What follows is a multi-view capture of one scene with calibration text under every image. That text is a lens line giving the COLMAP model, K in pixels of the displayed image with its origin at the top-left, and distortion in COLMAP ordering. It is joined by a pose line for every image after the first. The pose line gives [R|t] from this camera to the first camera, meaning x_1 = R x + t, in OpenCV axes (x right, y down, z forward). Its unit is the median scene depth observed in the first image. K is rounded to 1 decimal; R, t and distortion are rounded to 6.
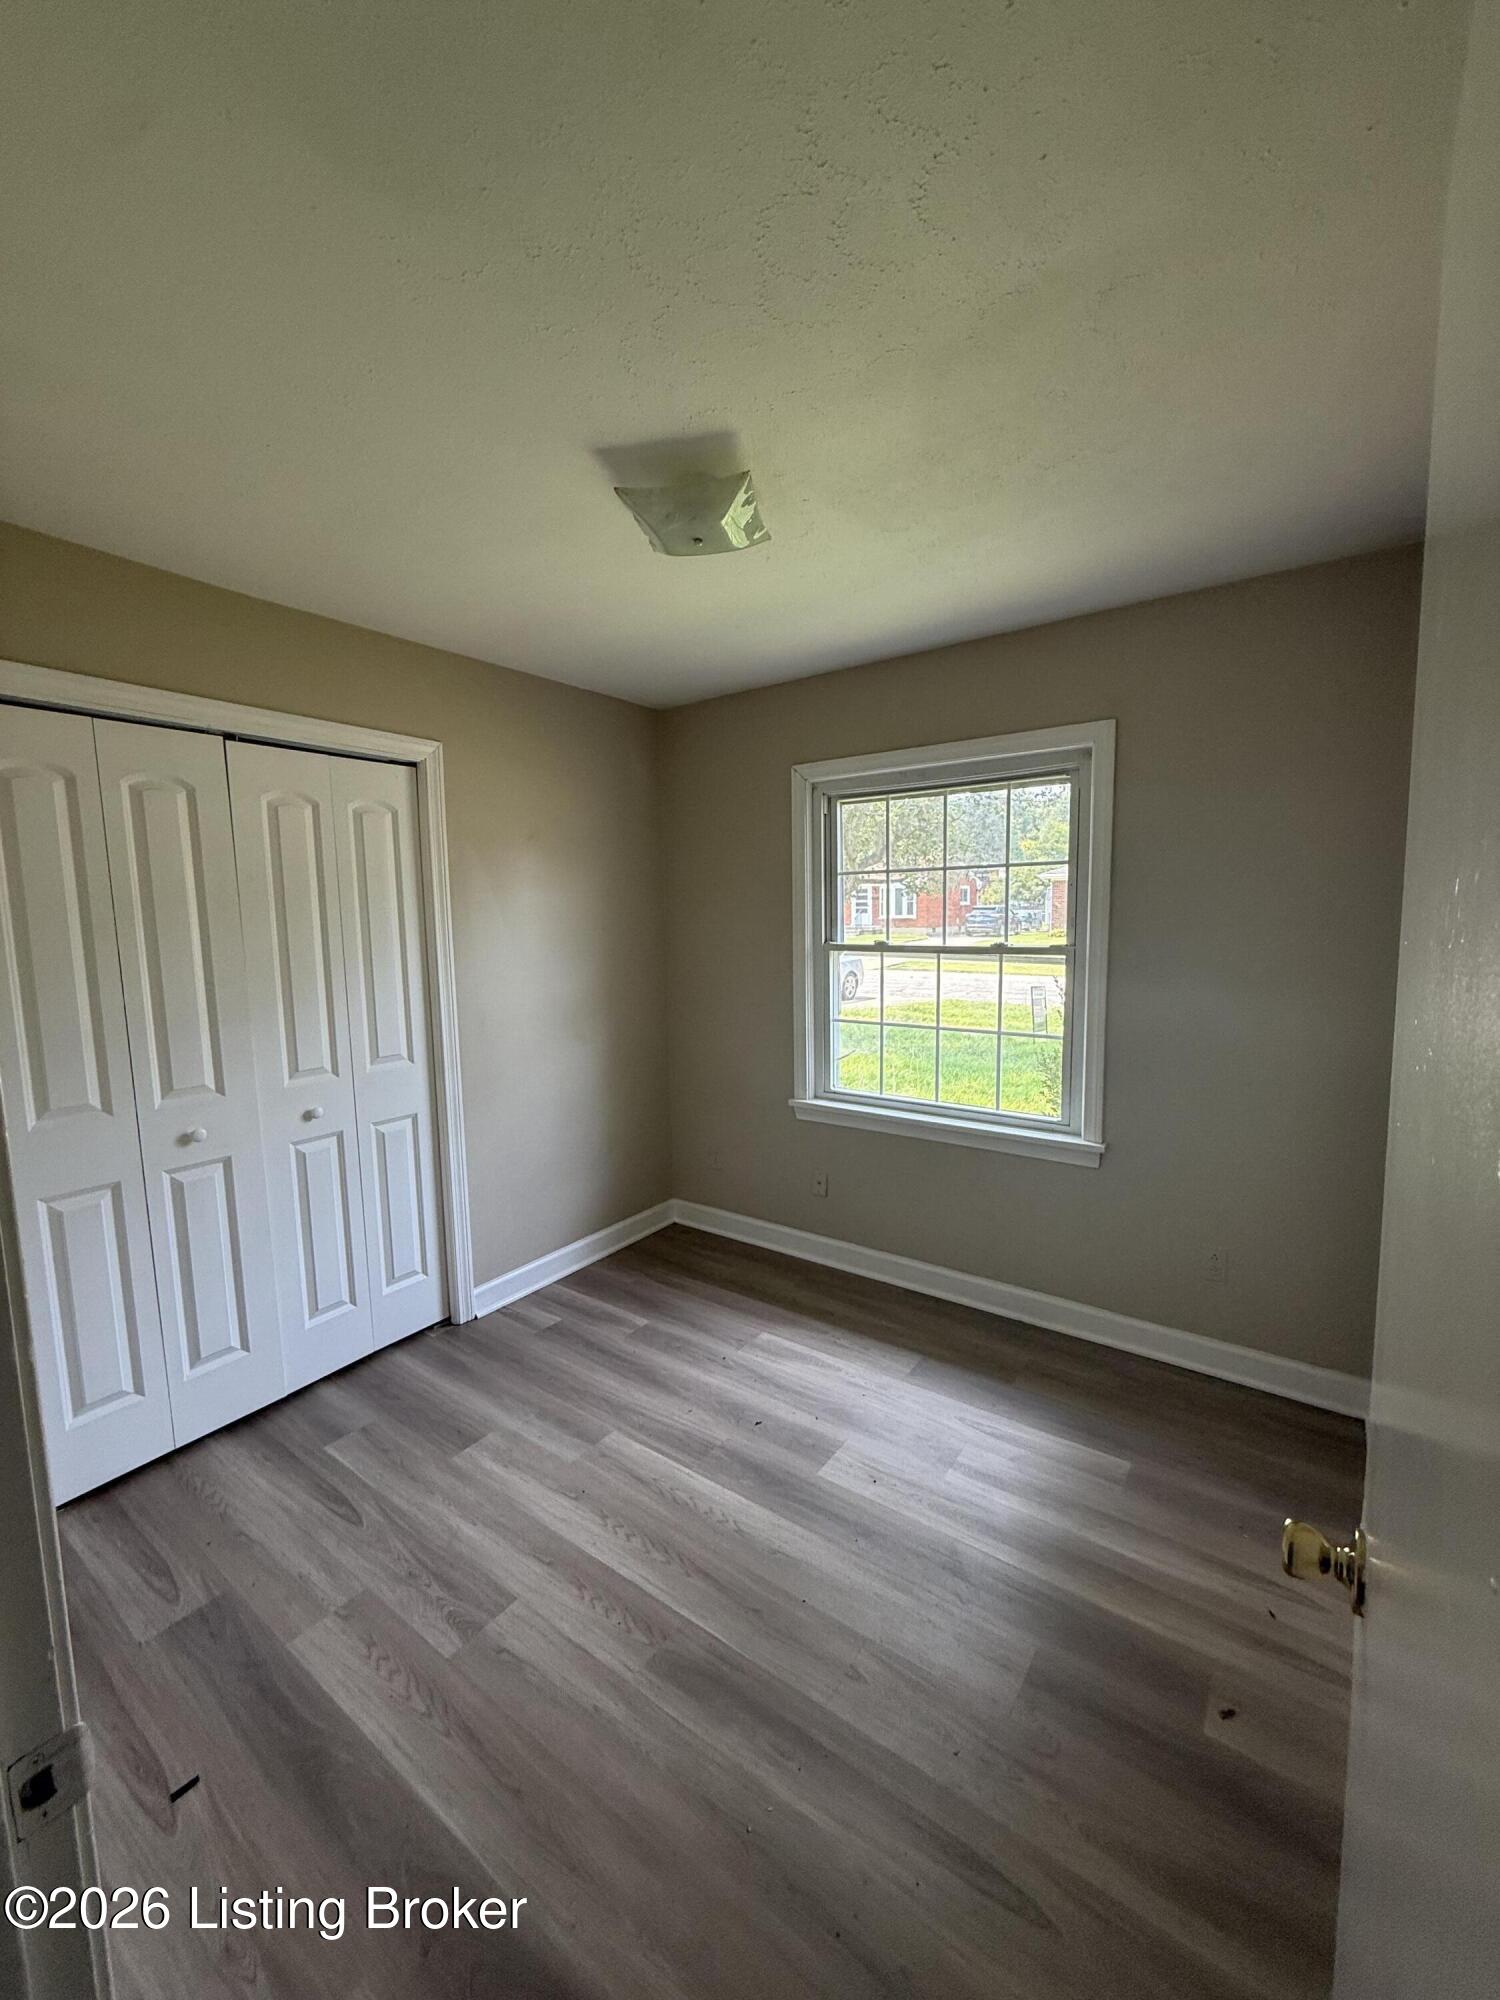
lens RADIAL K [[795.0, 0, 747.4], [0, 795.0, 998.7], [0, 0, 1]] dist [0.000392, -0.000608]
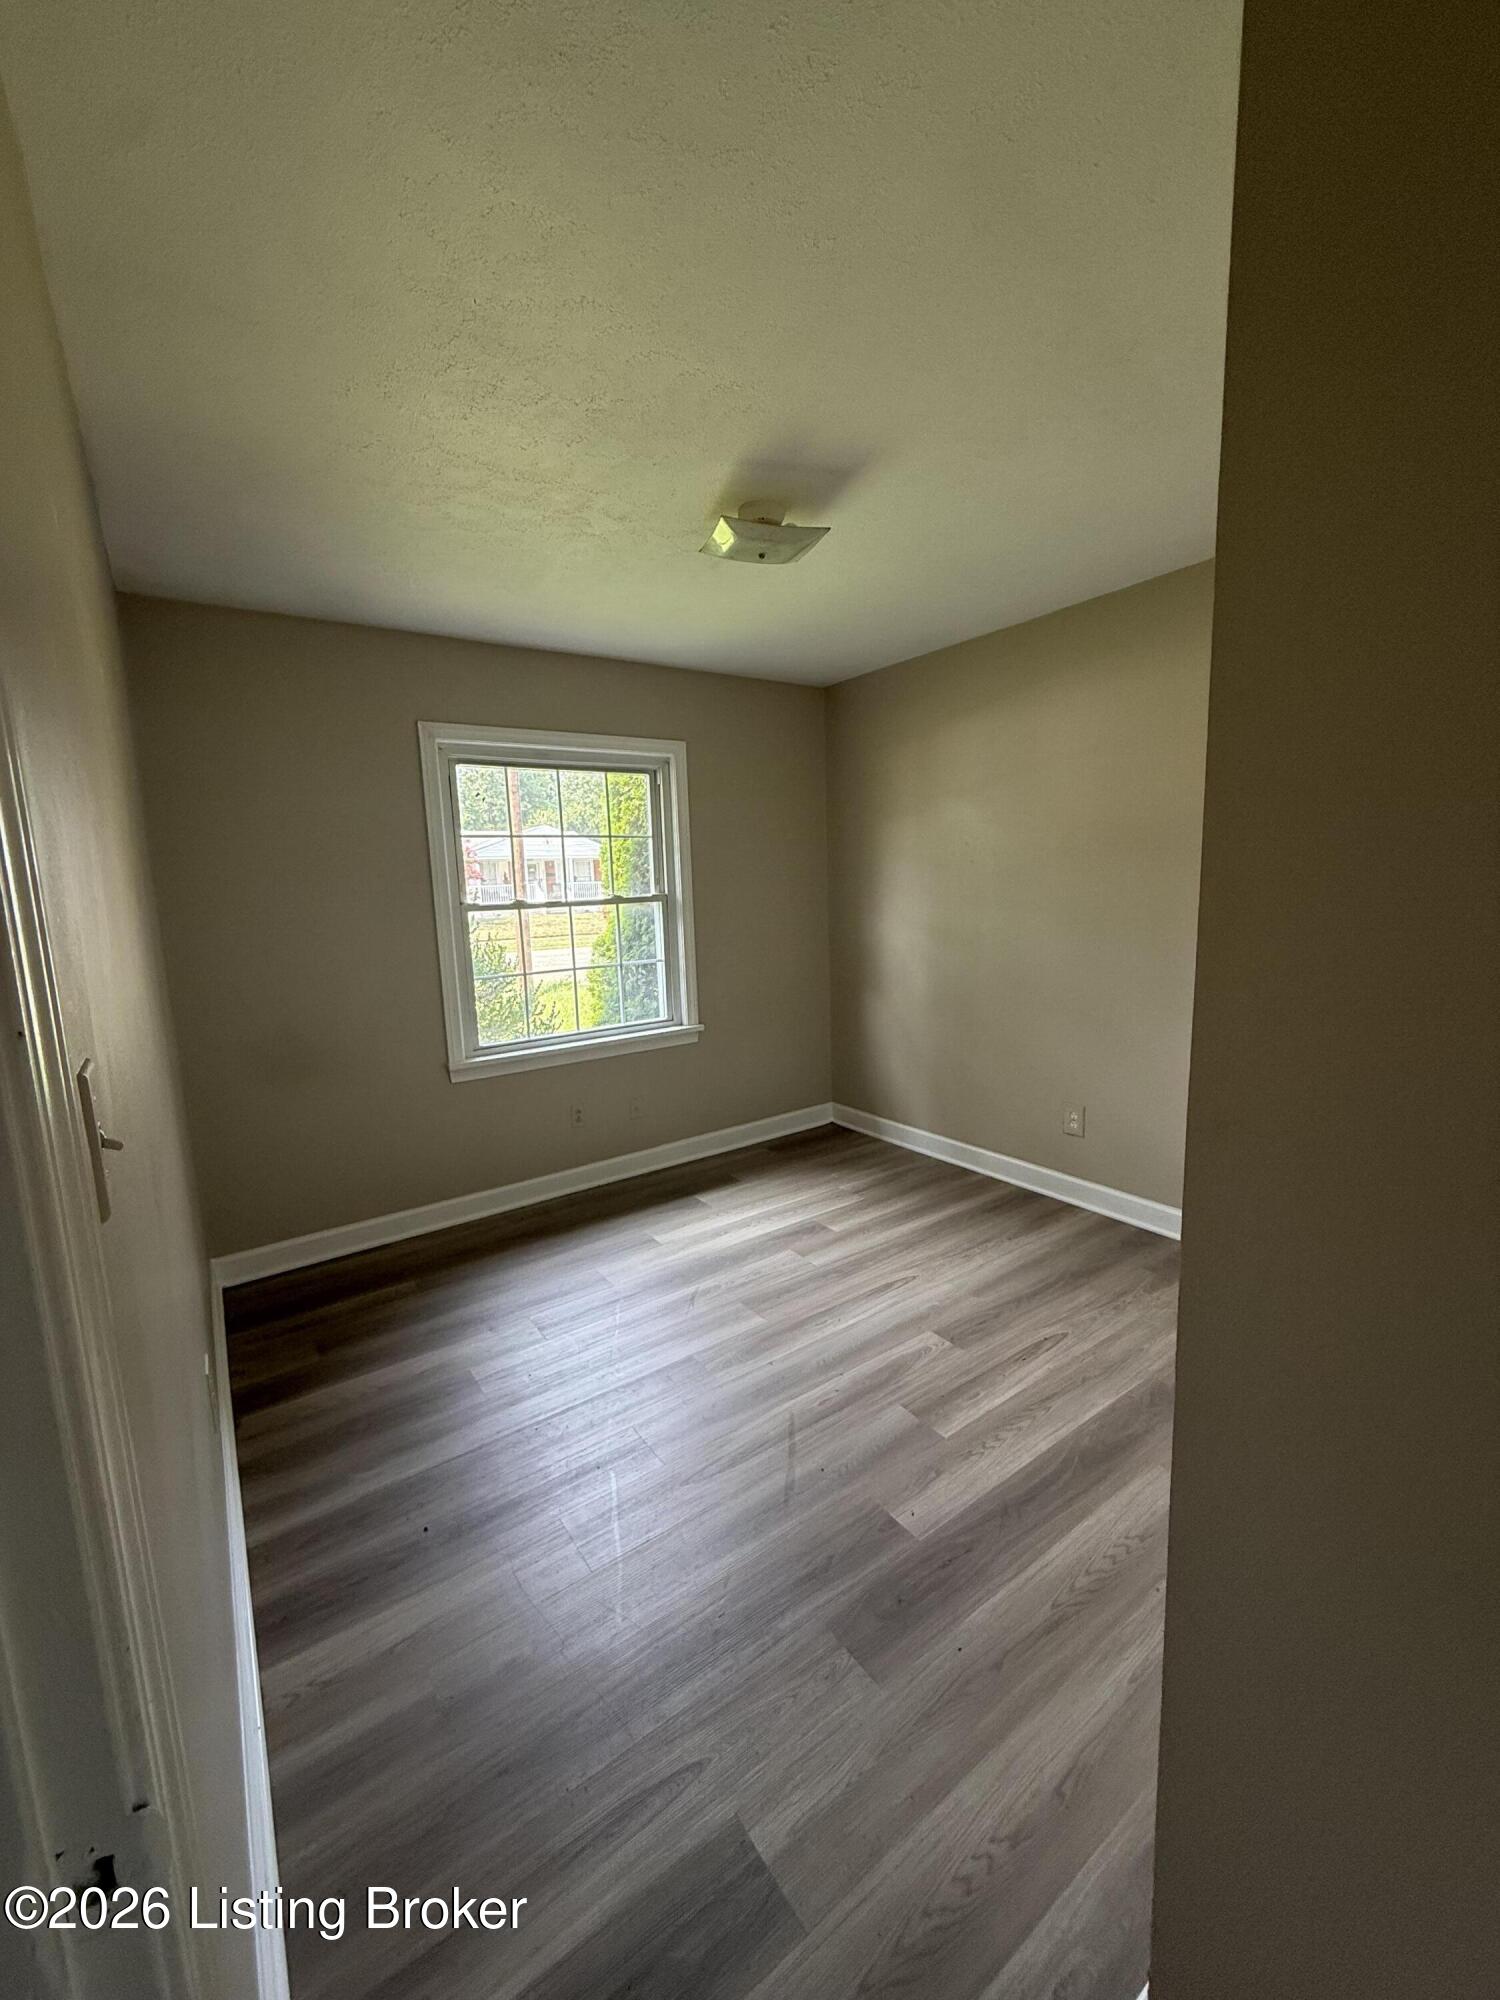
lens RADIAL K [[795.0, 0, 747.4], [0, 795.0, 998.7], [0, 0, 1]] dist [0.000392, -0.000608]
pose [[0.329784, -0.130040, 0.935057, -0.800915], [0.137322, 0.986541, 0.088768, 0.010398], [-0.934016, 0.099130, 0.343203, 0.341146]]
